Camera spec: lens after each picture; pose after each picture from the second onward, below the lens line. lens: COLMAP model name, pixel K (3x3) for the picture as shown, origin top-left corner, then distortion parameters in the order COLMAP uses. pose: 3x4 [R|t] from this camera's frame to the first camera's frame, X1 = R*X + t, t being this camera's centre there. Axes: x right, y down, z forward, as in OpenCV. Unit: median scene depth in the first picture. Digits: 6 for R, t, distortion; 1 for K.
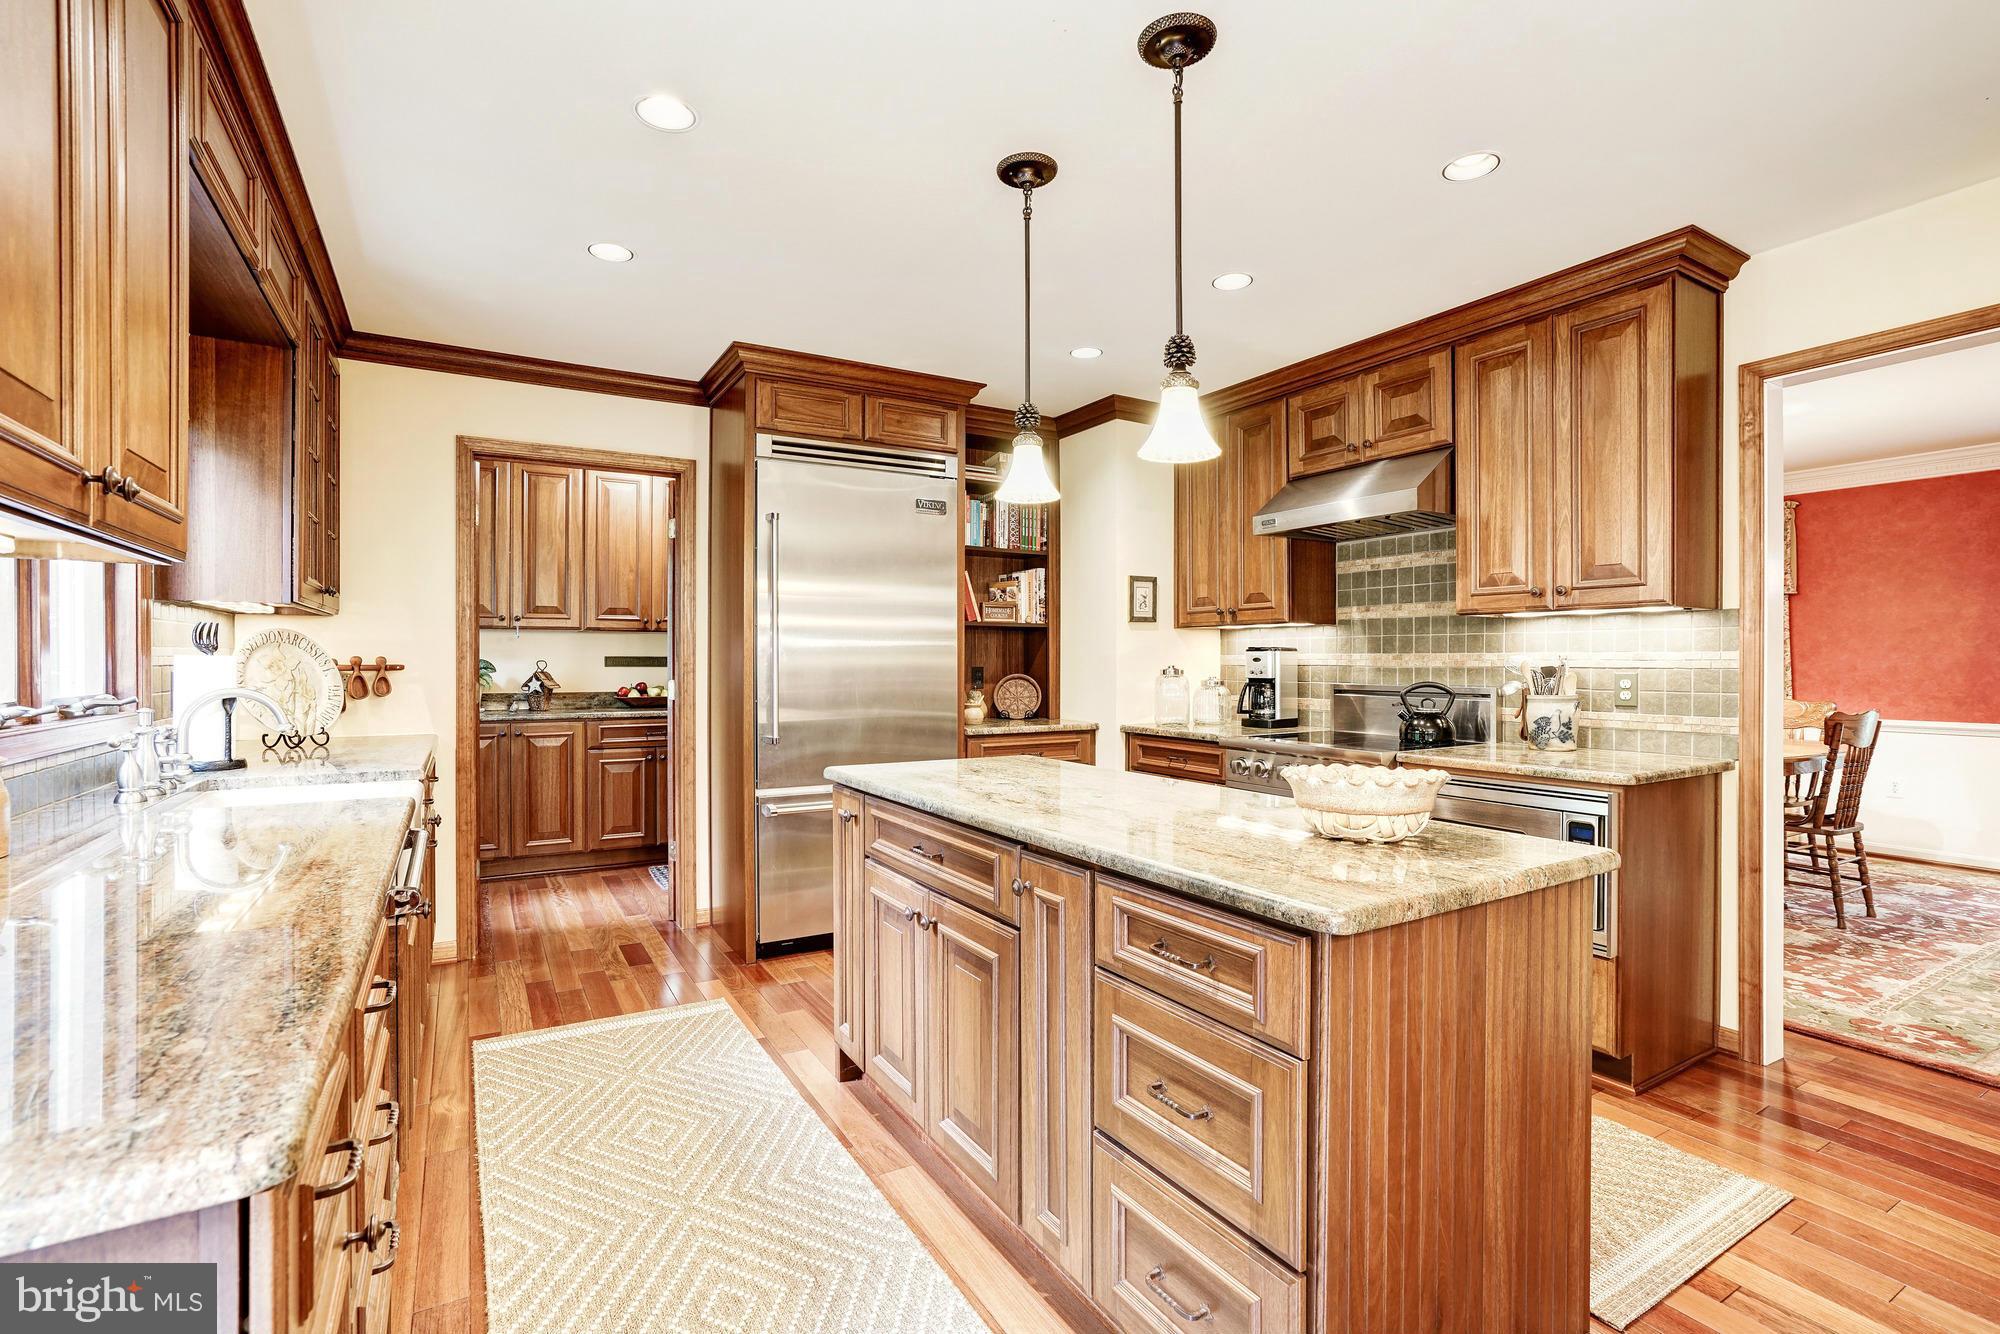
lens RADIAL K [[900.9, 0, 959.7], [0, 900.9, 663.0], [0, 0, 1]] dist [0.004936, 0.001414]
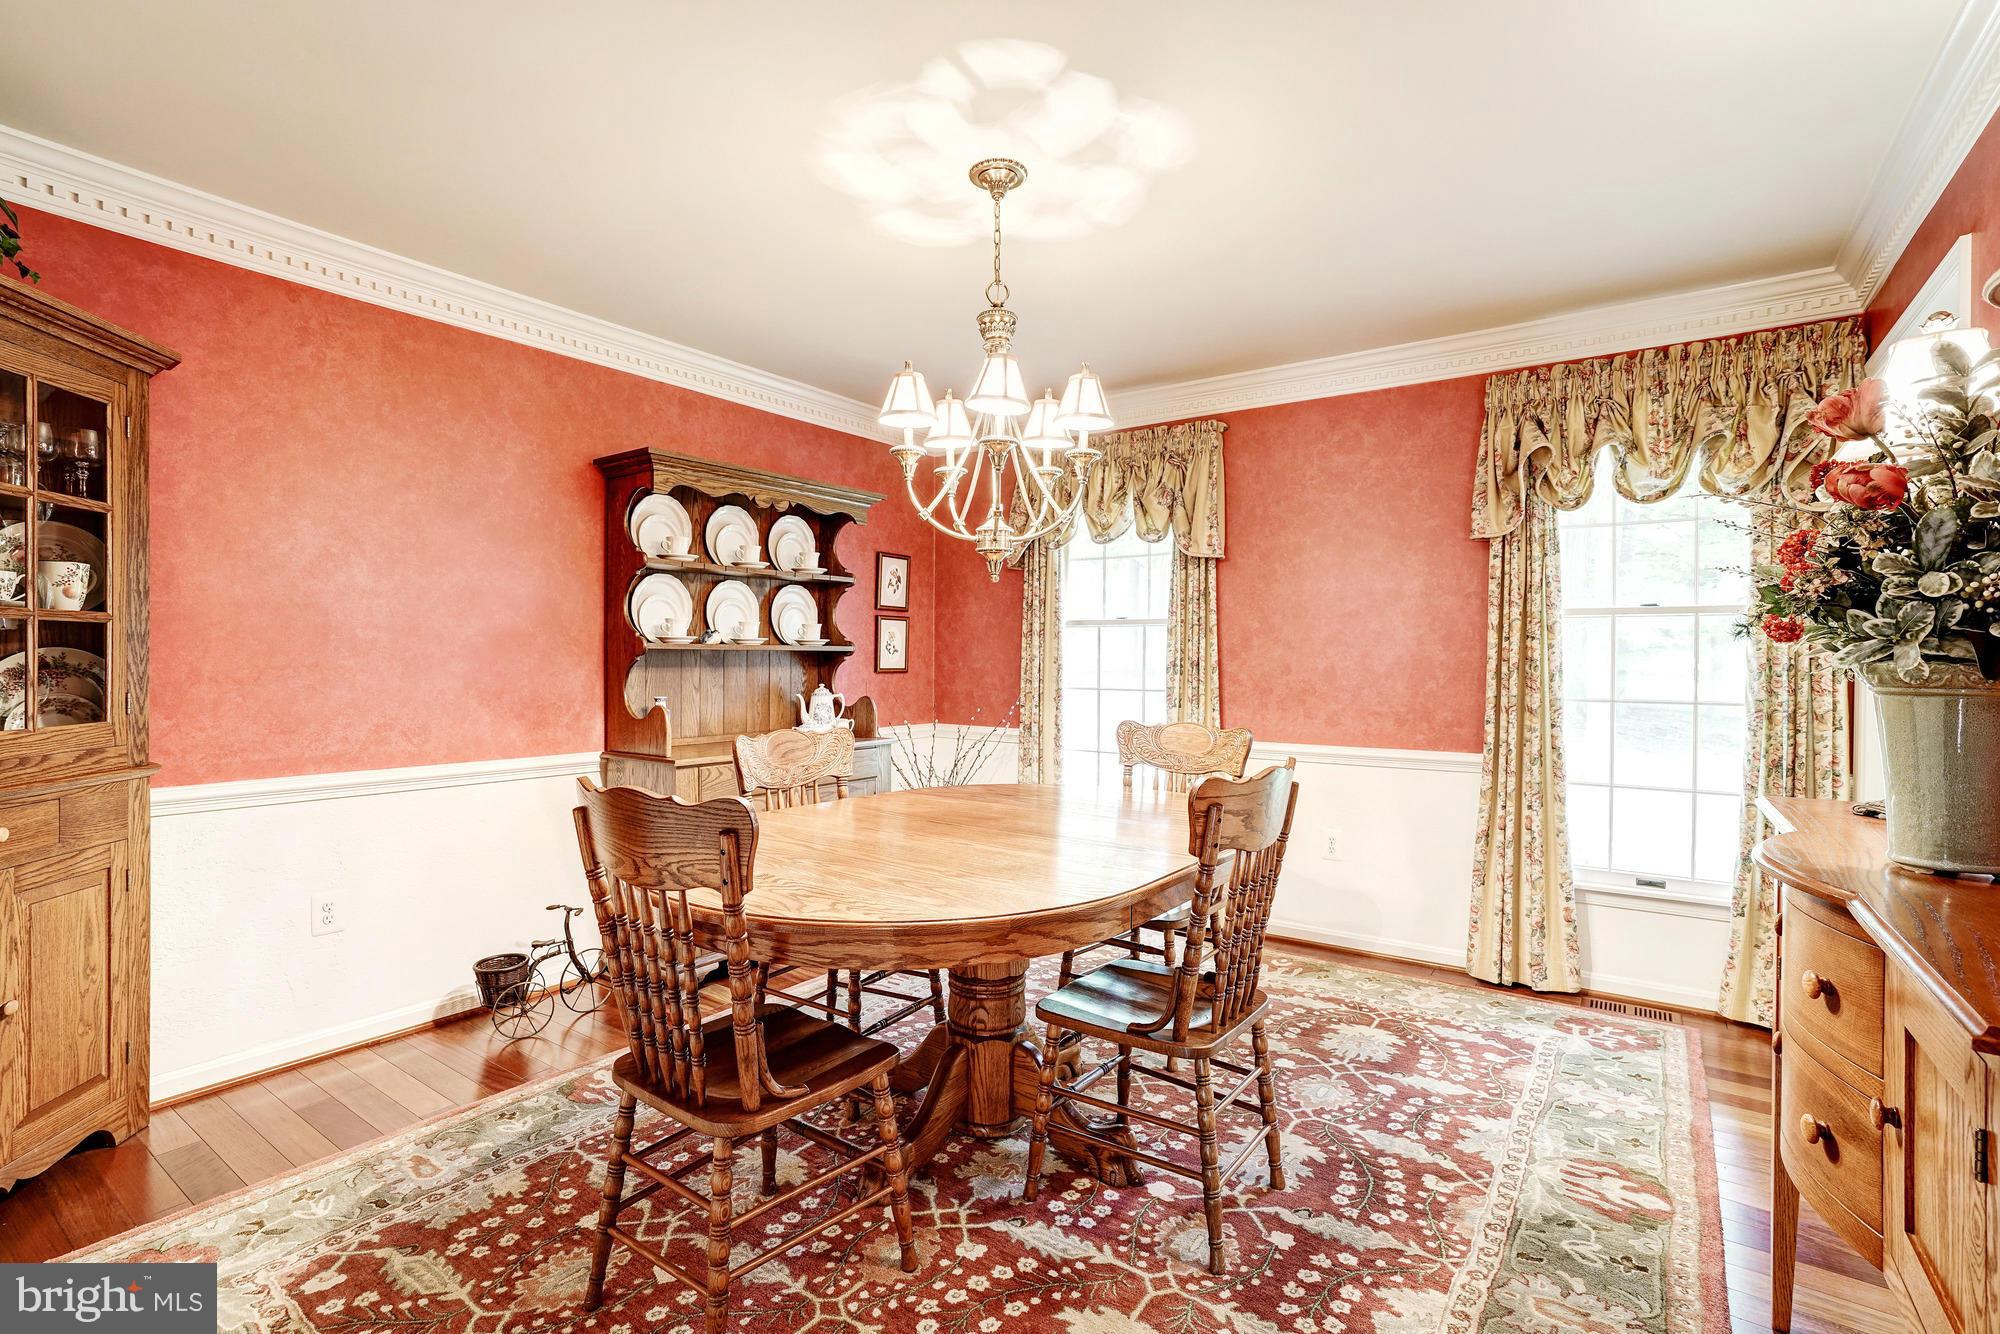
lens RADIAL K [[900.9, 0, 1002.7], [0, 900.9, 662.1], [0, 0, 1]] dist [0.004936, 0.001414]
pose [[0.906577, 0.000722, 0.422040, 0.522687], [-0.000511, 1.000000, -0.000613, 0.000600], [-0.422040, 0.000340, 0.906577, 0.491944]]
